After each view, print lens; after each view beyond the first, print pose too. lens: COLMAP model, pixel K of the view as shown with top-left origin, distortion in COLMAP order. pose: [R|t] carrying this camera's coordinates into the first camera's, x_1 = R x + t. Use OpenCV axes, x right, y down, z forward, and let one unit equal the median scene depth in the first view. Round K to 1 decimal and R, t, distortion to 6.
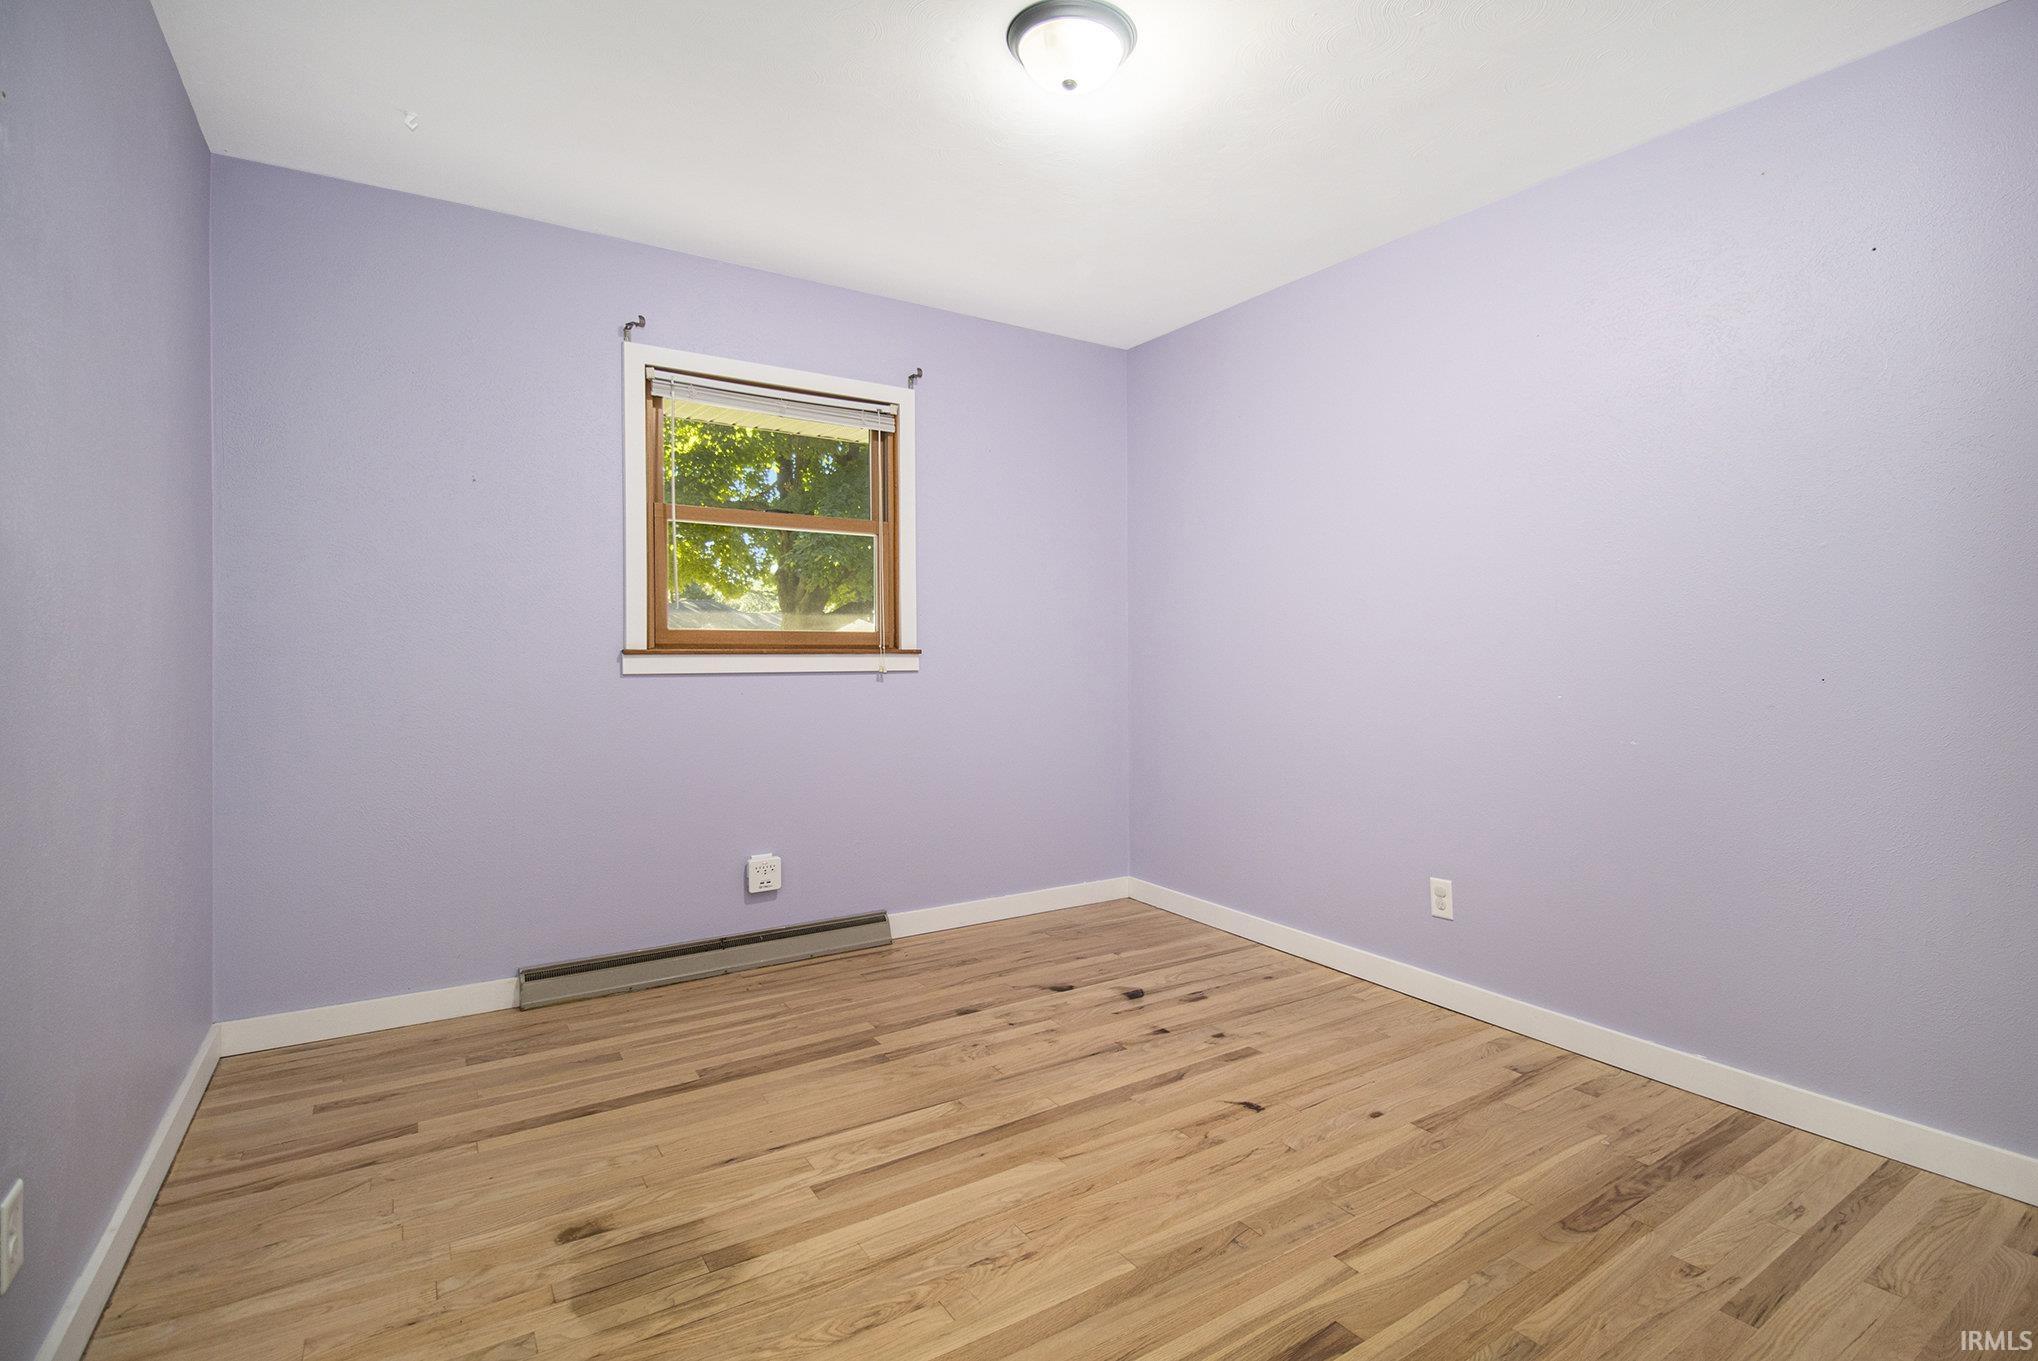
lens RADIAL K [[950.1, 0, 1020.8], [0, 950.1, 652.8], [0, 0, 1]] dist [-0.003318, -0.001427]
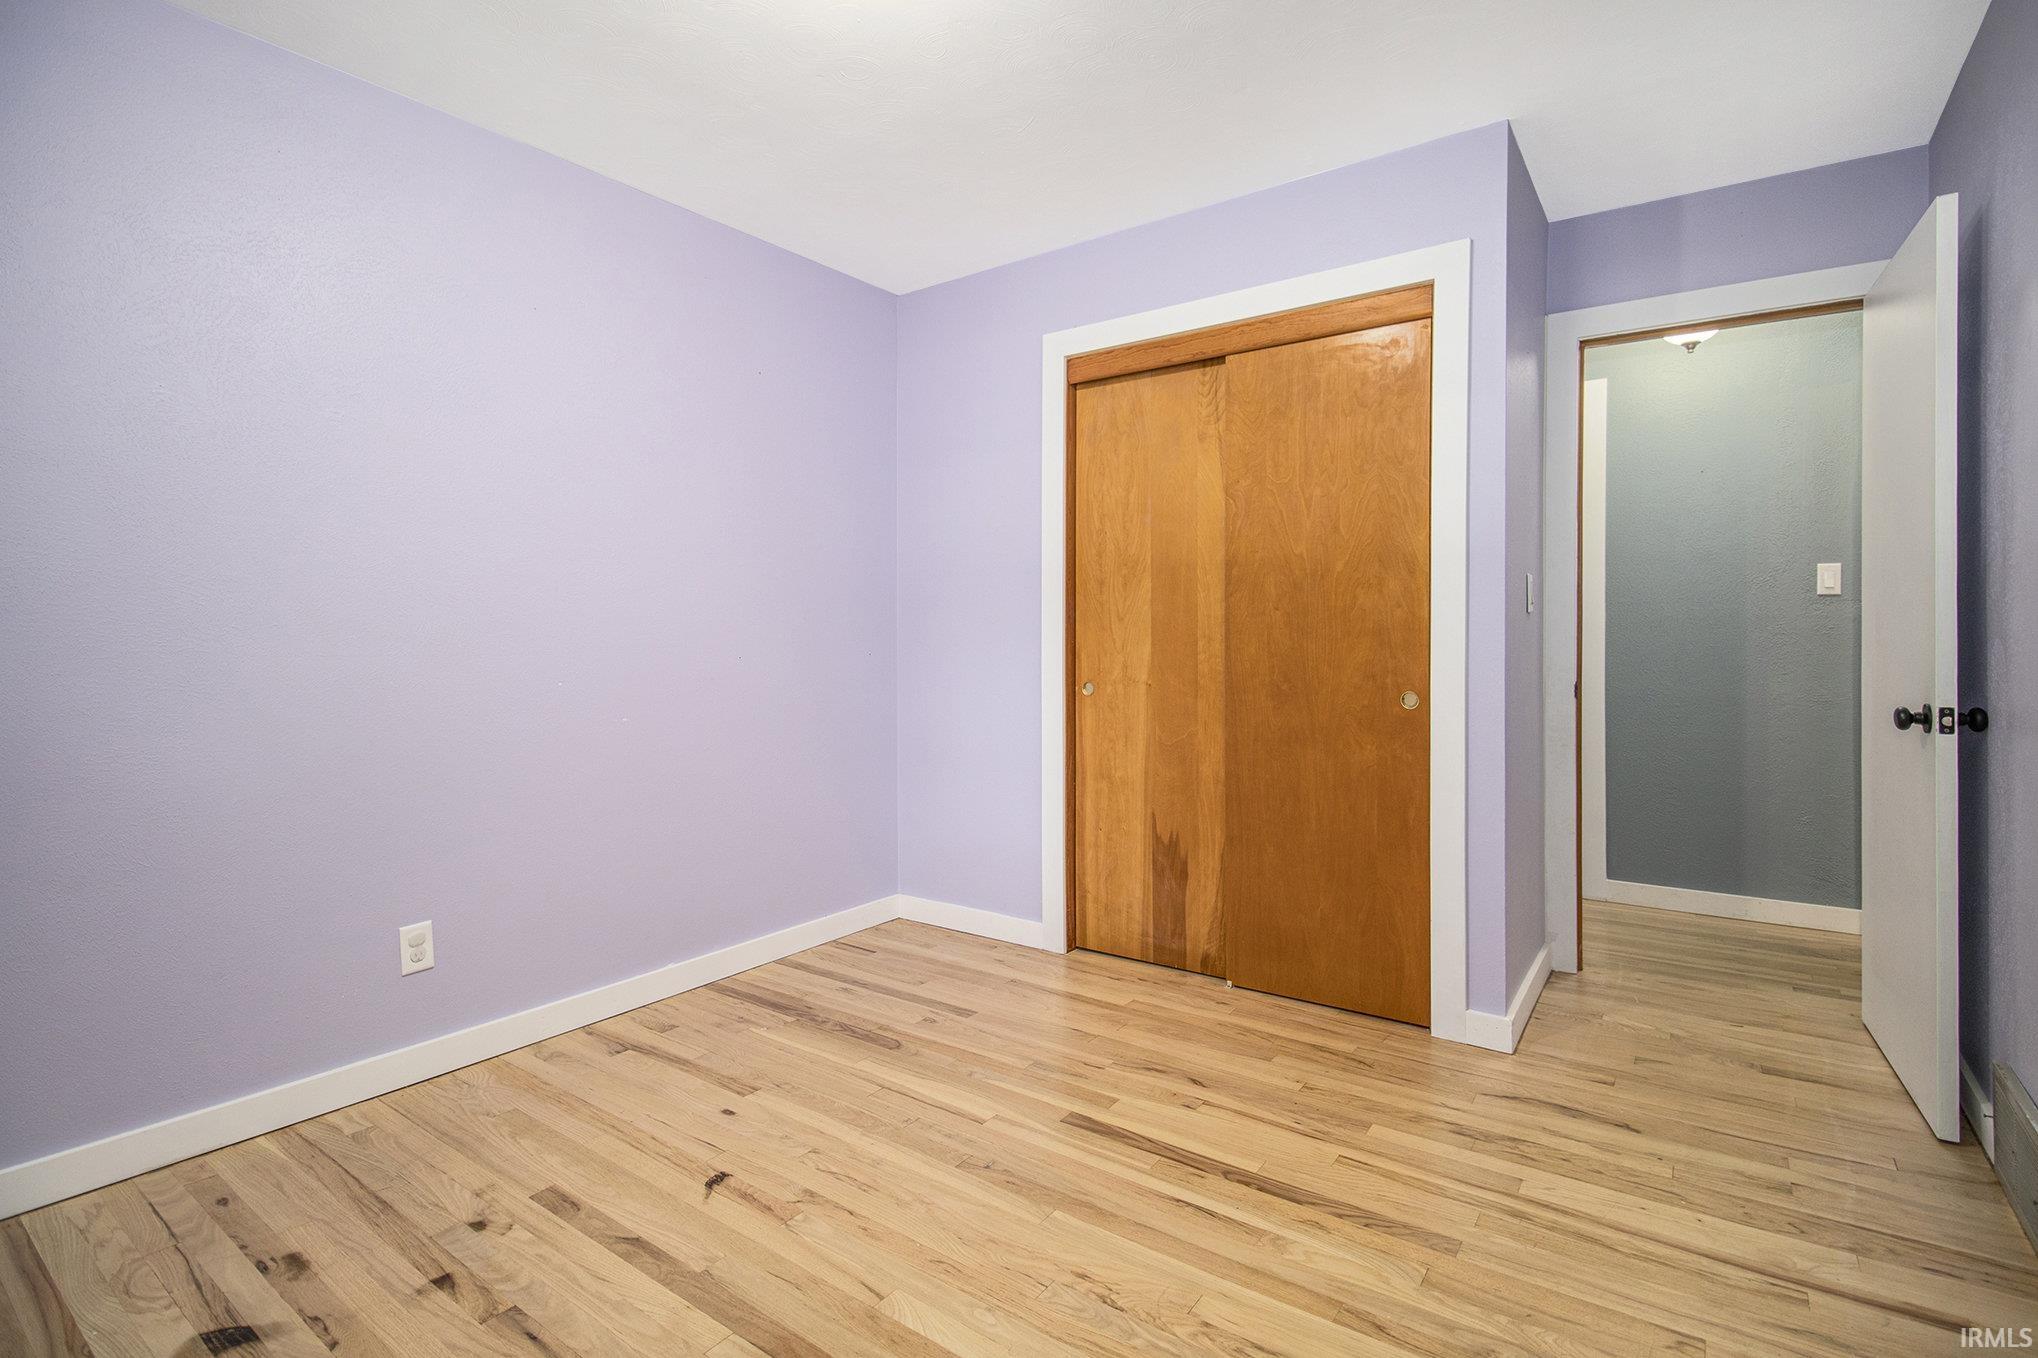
lens RADIAL K [[950.1, 0, 1020.8], [0, 950.1, 651.3], [0, 0, 1]] dist [-0.003318, -0.001427]
pose [[-0.360332, -0.009666, 0.932774, -0.660290], [0.001201, 0.999941, 0.010826, -0.006462], [-0.932823, 0.005021, -0.360299, 1.073031]]
